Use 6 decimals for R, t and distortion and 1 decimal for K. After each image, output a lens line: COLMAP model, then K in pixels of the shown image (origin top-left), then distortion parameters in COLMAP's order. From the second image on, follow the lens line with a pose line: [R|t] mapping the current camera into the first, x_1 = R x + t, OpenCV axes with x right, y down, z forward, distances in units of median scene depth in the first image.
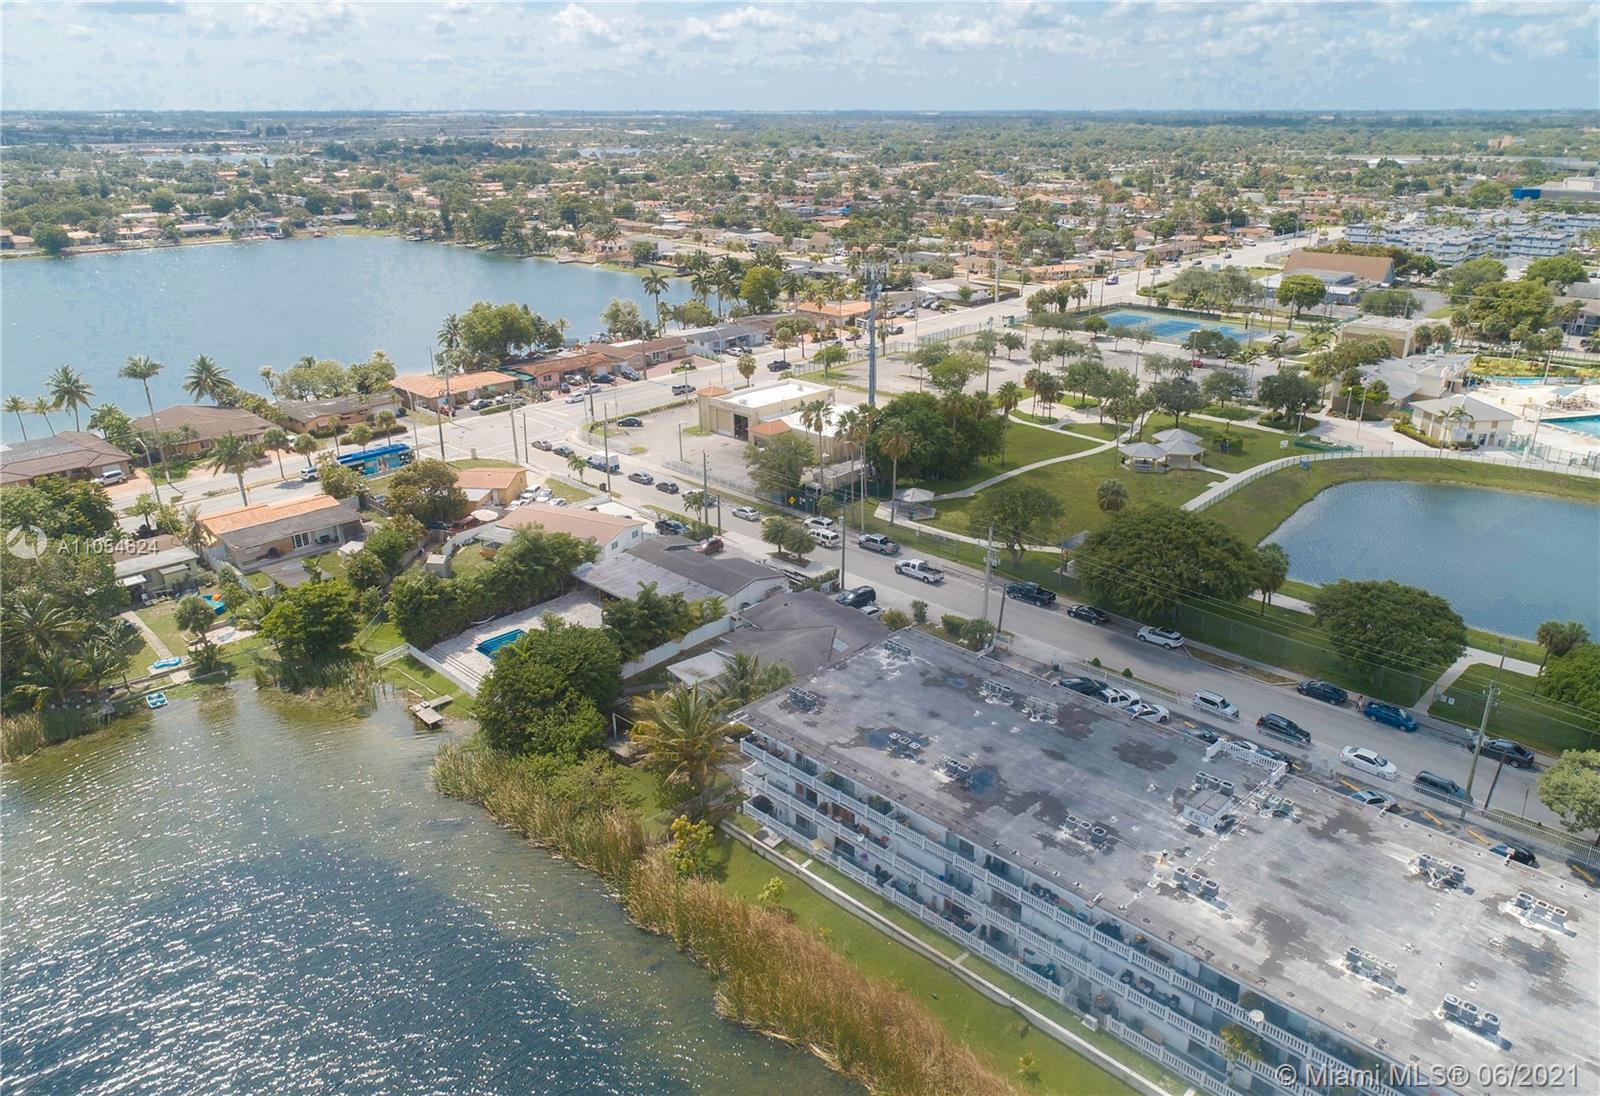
lens RADIAL K [[1133.9, 0, 834.6], [0, 1133.9, 549.8], [0, 0, 1]] dist [0.004333, 0.005161]
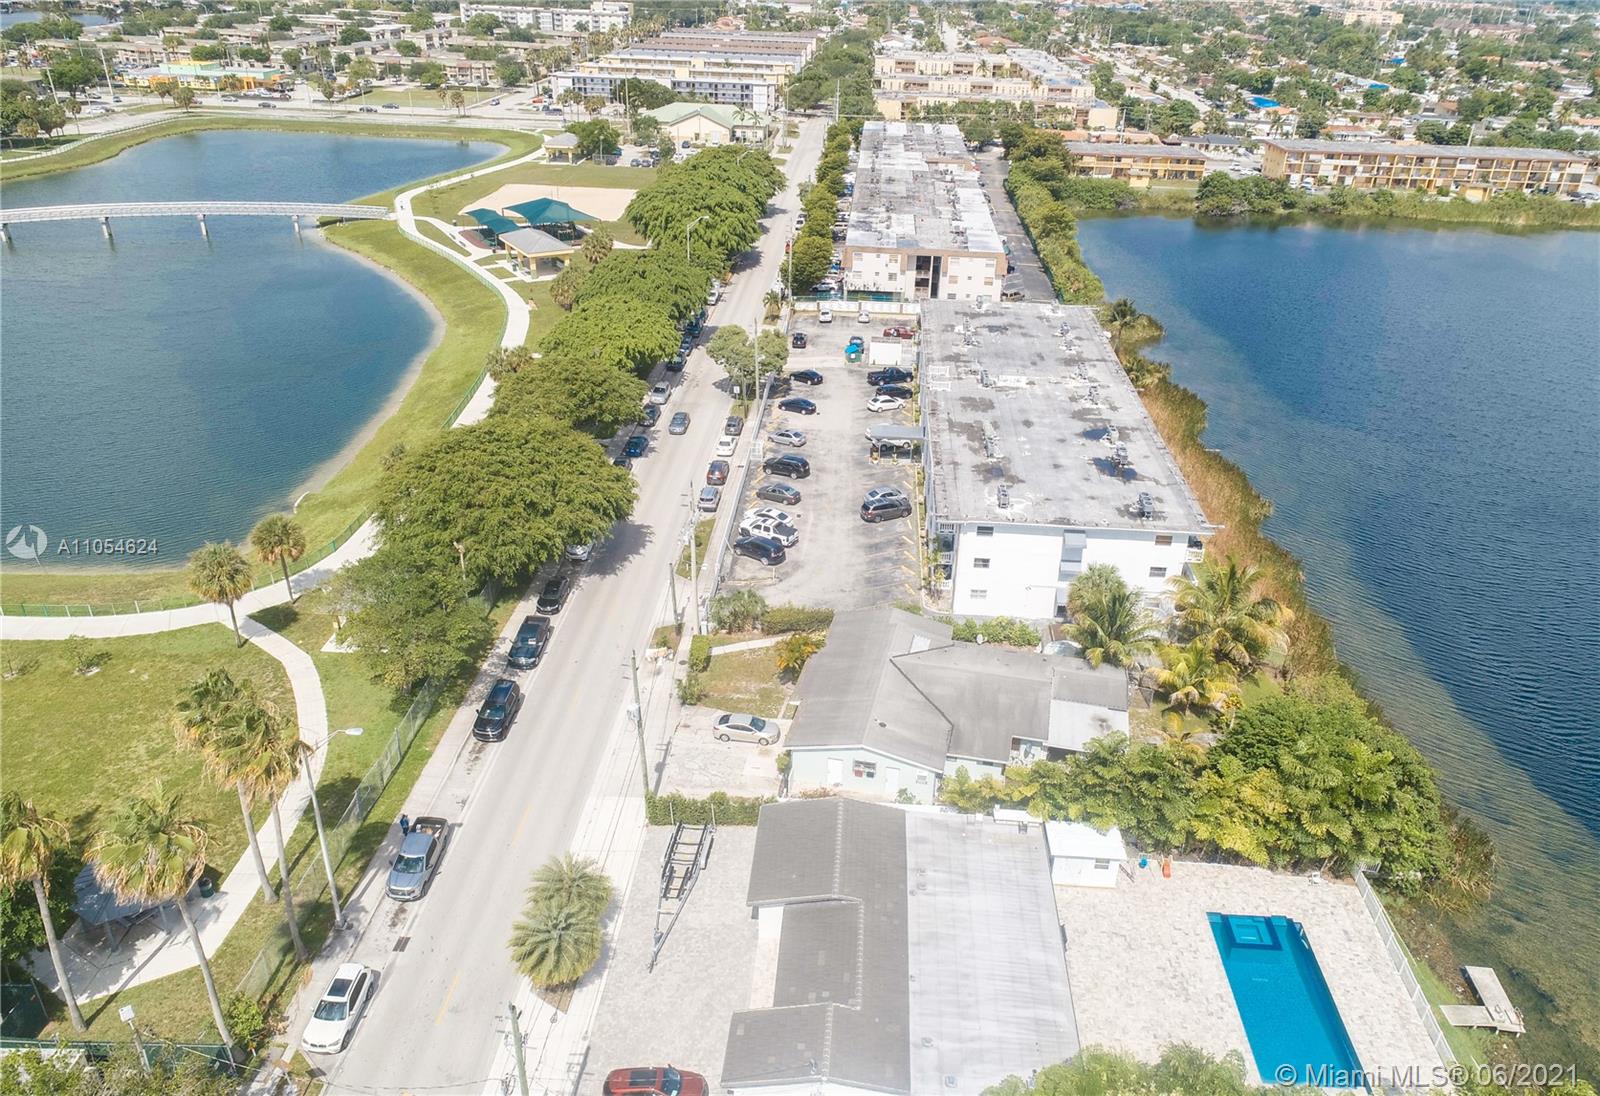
lens RADIAL K [[1133.9, 0, 834.6], [0, 1133.9, 549.8], [0, 0, 1]] dist [0.004333, 0.005161]
pose [[-0.660097, -0.365841, 0.656074, -0.292431], [0.241665, 0.723533, 0.646605, -0.314926], [-0.711246, 0.585371, -0.389191, 0.905592]]
